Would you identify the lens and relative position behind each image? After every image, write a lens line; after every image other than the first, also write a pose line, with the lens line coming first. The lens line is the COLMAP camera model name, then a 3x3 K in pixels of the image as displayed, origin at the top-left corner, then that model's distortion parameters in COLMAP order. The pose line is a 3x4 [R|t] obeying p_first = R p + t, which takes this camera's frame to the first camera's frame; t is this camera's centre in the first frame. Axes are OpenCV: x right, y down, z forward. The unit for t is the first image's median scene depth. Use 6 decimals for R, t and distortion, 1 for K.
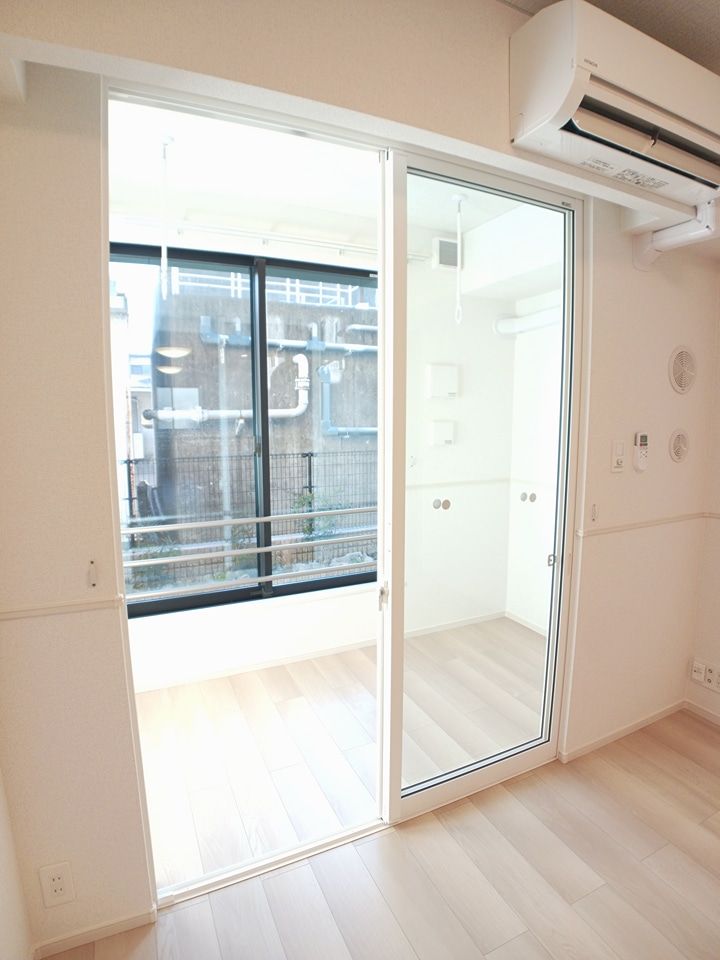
lens RADIAL K [[494.3, 0, 360.0], [0, 494.3, 480.0], [0, 0, 1]] dist [0.000322, -0.021429]
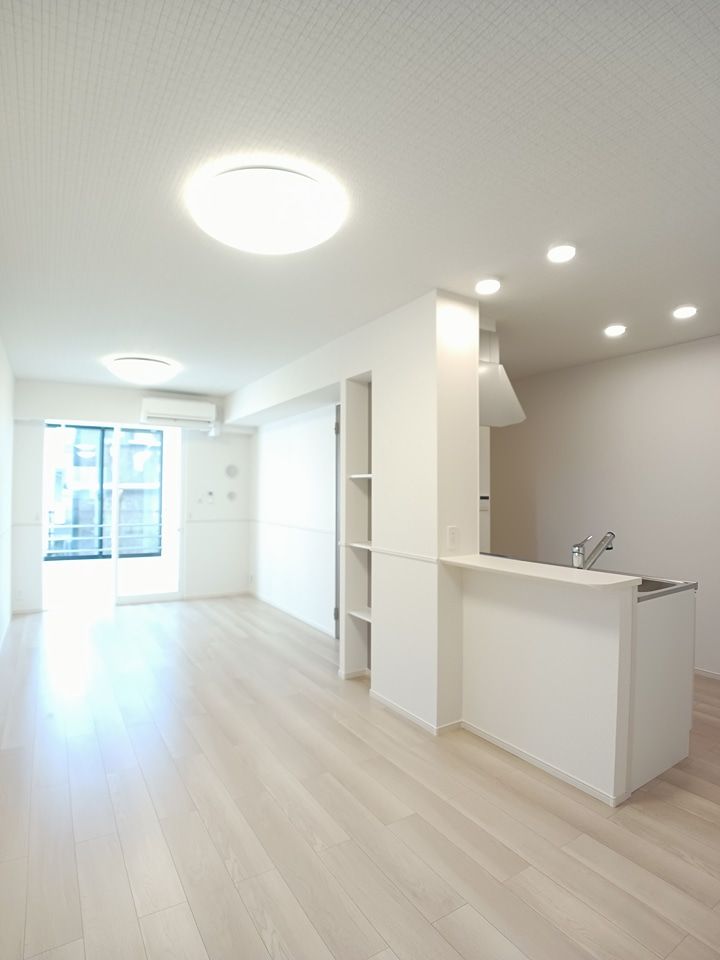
lens RADIAL K [[494.3, 0, 360.0], [0, 494.3, 480.0], [0, 0, 1]] dist [0.000322, -0.021429]
pose [[0.992975, 0.012215, 0.117693, 0.897883], [0.005933, 0.988266, -0.152625, 0.259339], [-0.118176, 0.152252, 0.981251, -1.799174]]
